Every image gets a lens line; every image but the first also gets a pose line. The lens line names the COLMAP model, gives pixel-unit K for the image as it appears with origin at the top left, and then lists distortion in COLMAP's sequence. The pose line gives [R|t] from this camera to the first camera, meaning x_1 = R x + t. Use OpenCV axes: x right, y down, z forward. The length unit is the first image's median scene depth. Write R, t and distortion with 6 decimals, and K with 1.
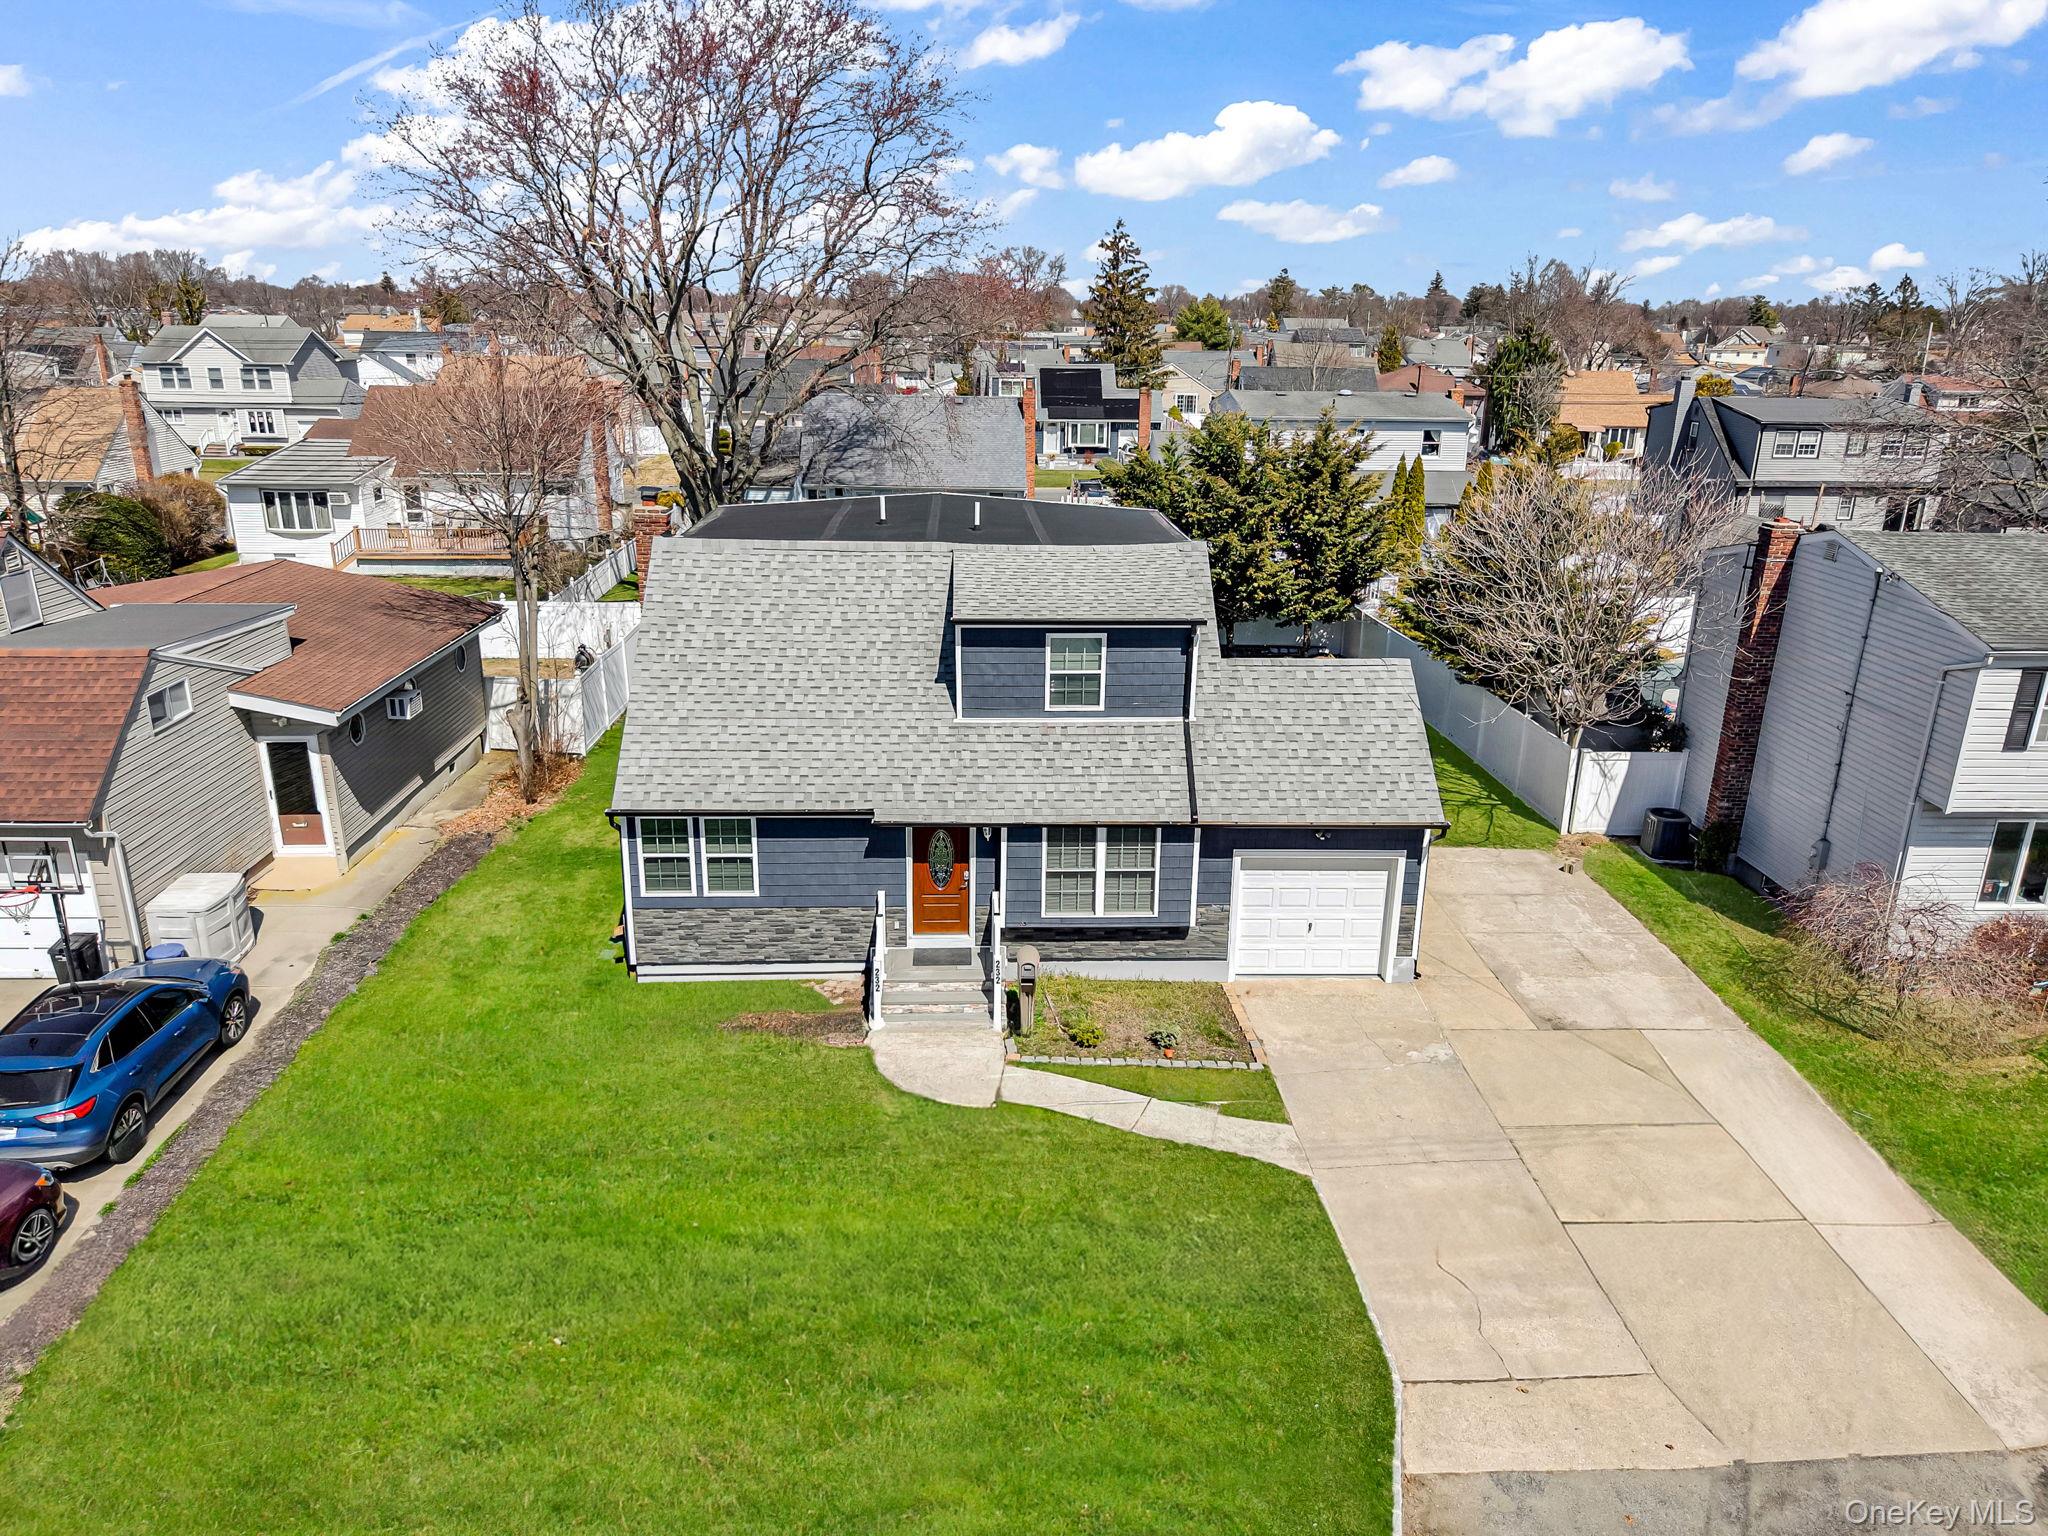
lens RADIAL K [[1367.0, 0, 1019.7], [0, 1367.0, 761.0], [0, 0, 1]] dist [0.121057, -0.213055]
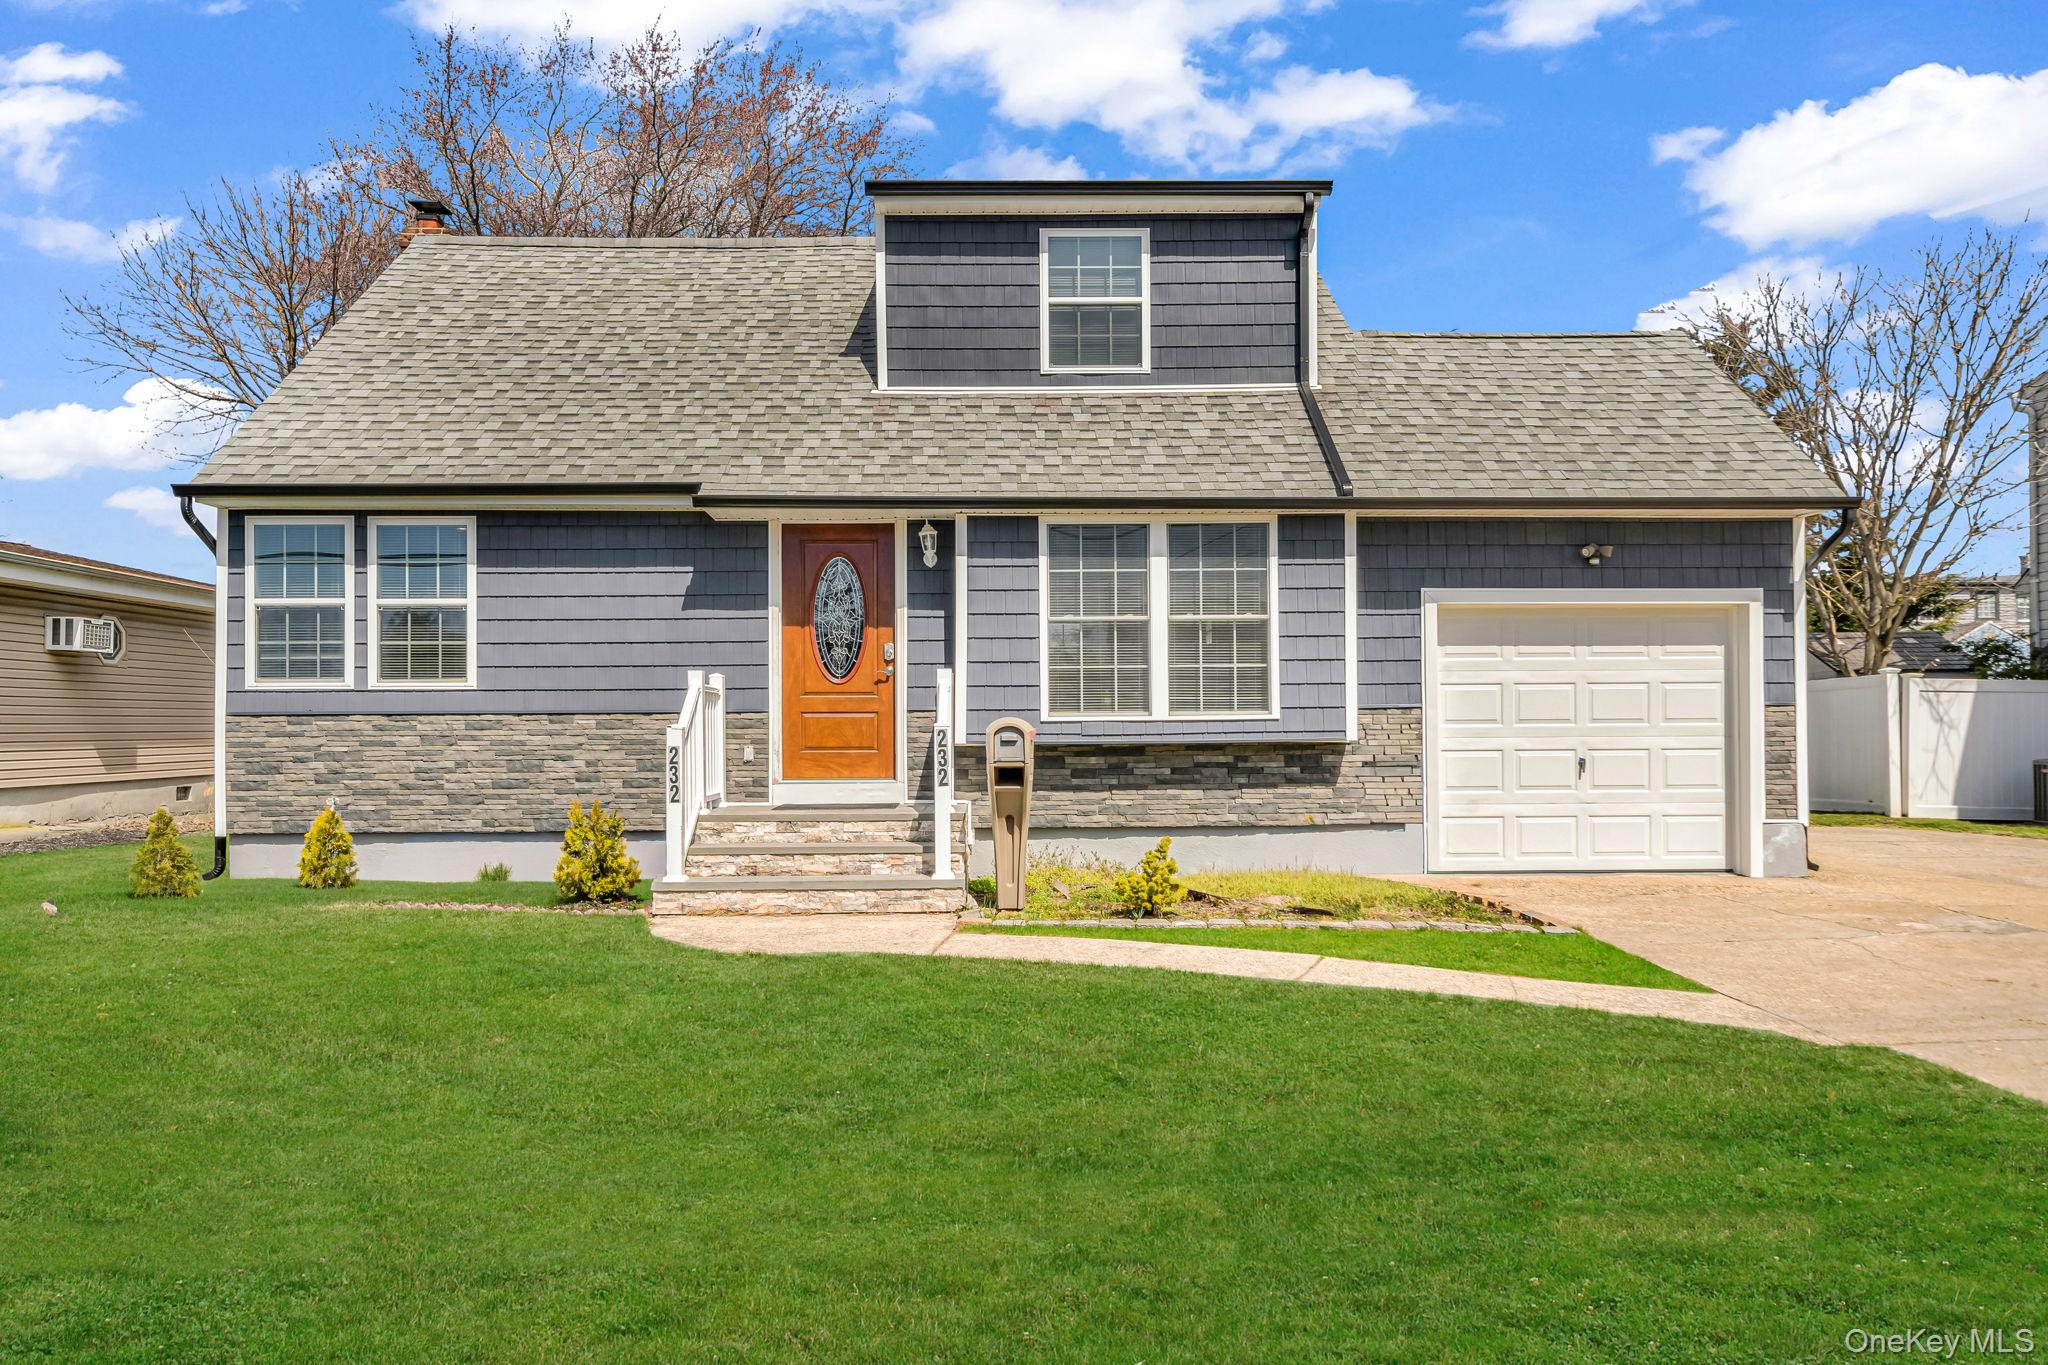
lens RADIAL K [[1333.2, 0, 993.9], [0, 1333.2, 723.9], [0, 0, 1]] dist [-0.006045, -0.000027]
pose [[0.999328, -0.018883, -0.031423, 0.014210], [0.008133, 0.949979, -0.312207, 0.262836], [0.035747, 0.311742, 0.949494, 0.547263]]
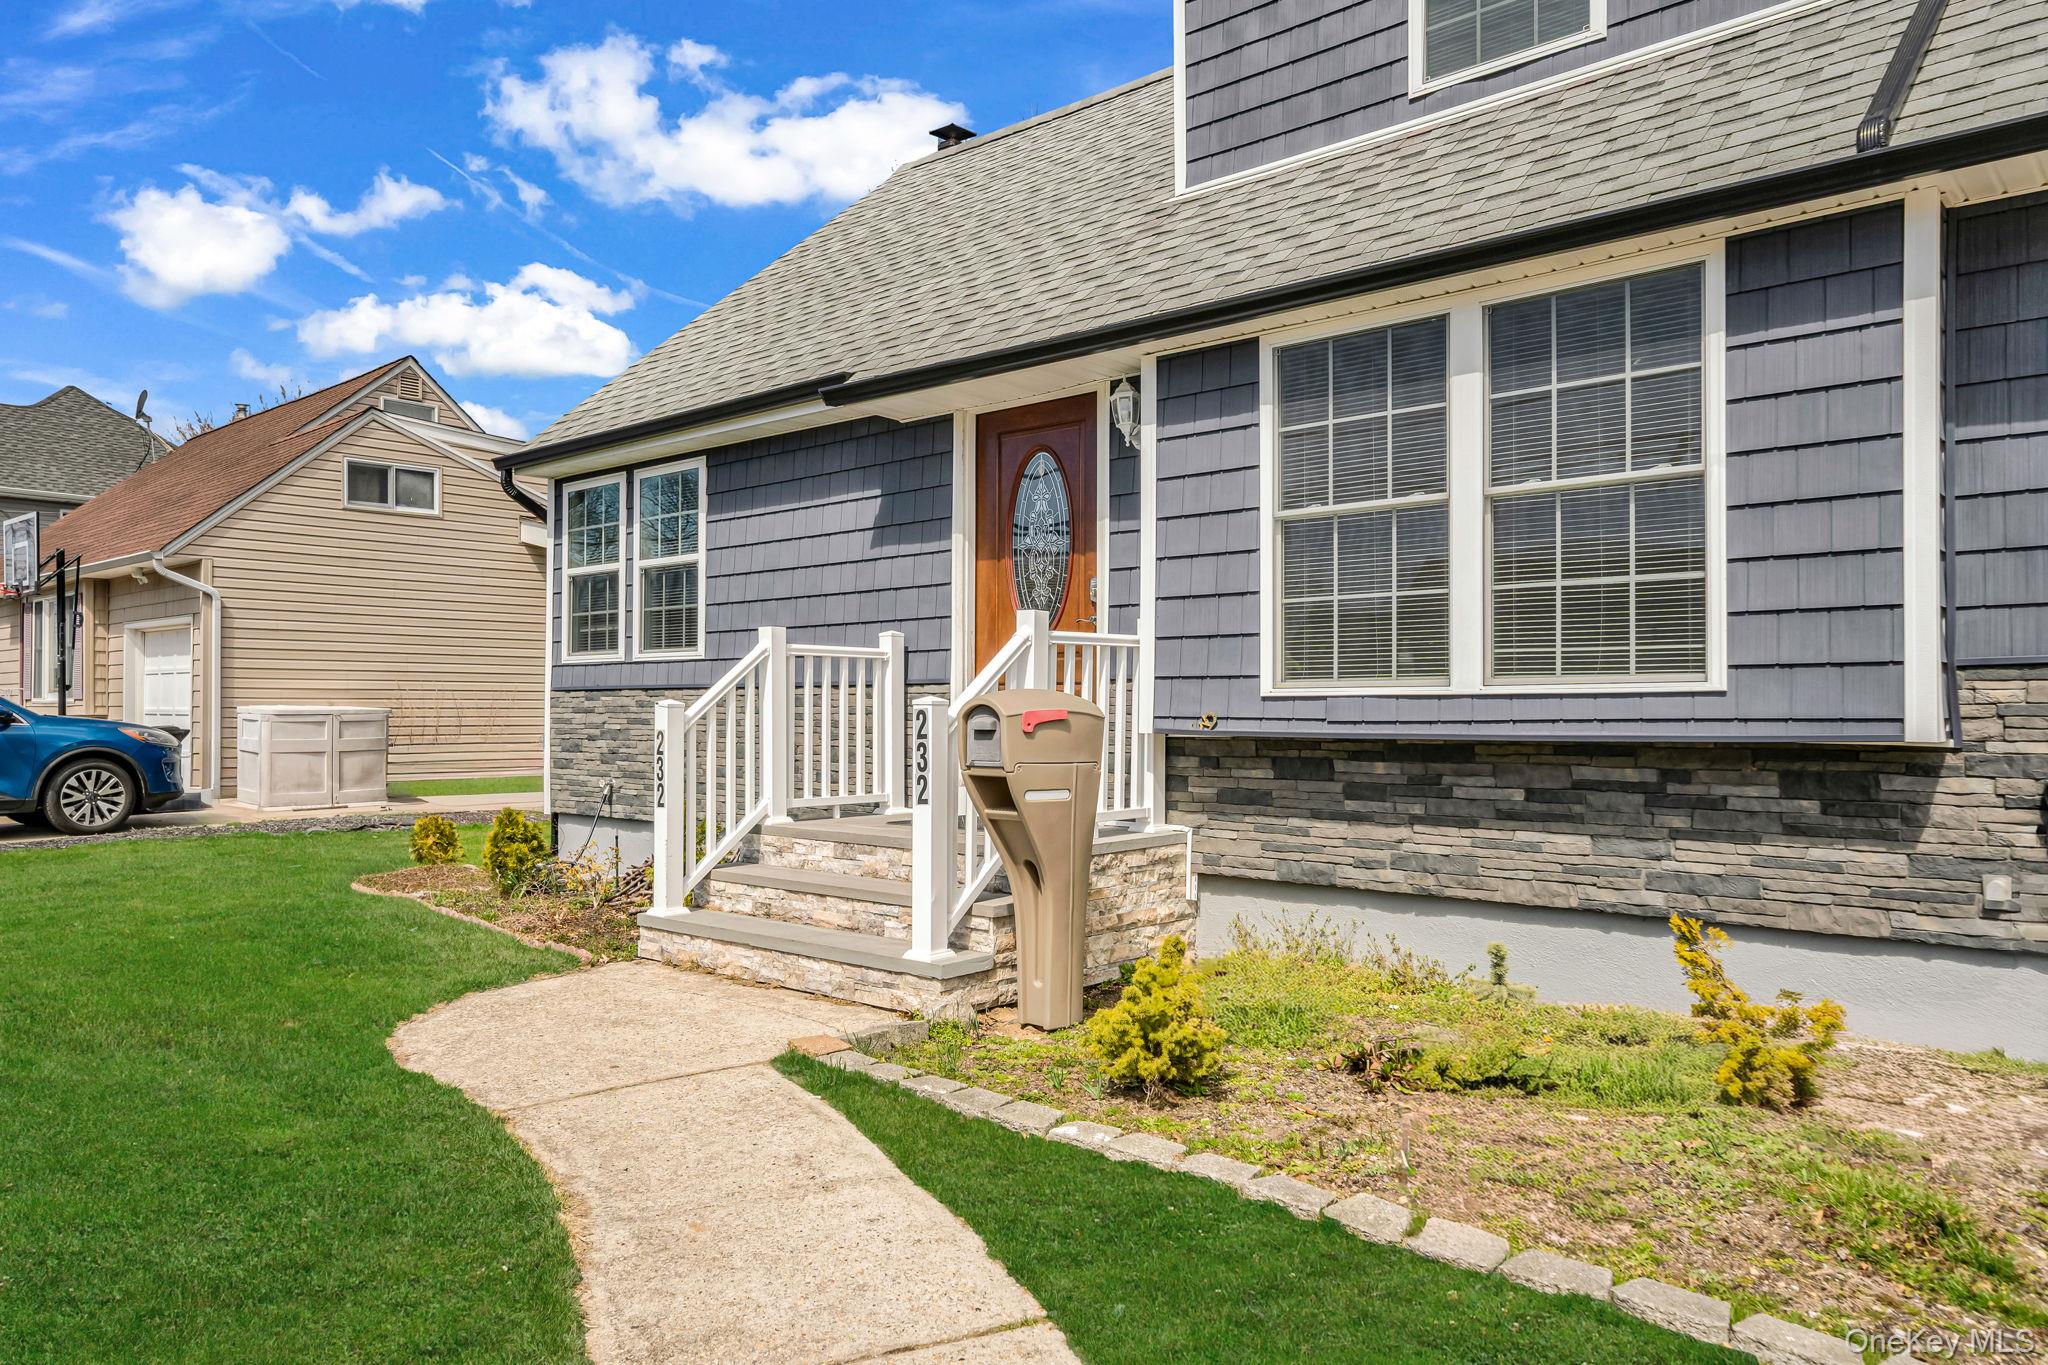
lens RADIAL K [[1360.7, 0, 996.1], [0, 1360.7, 707.2], [0, 0, 1]] dist [-0.003216, 0.000313]
pose [[0.713211, -0.013528, -0.700819, 0.170620], [-0.208429, 0.950497, -0.230462, 0.190514], [0.669244, 0.310439, 0.675085, 0.777439]]
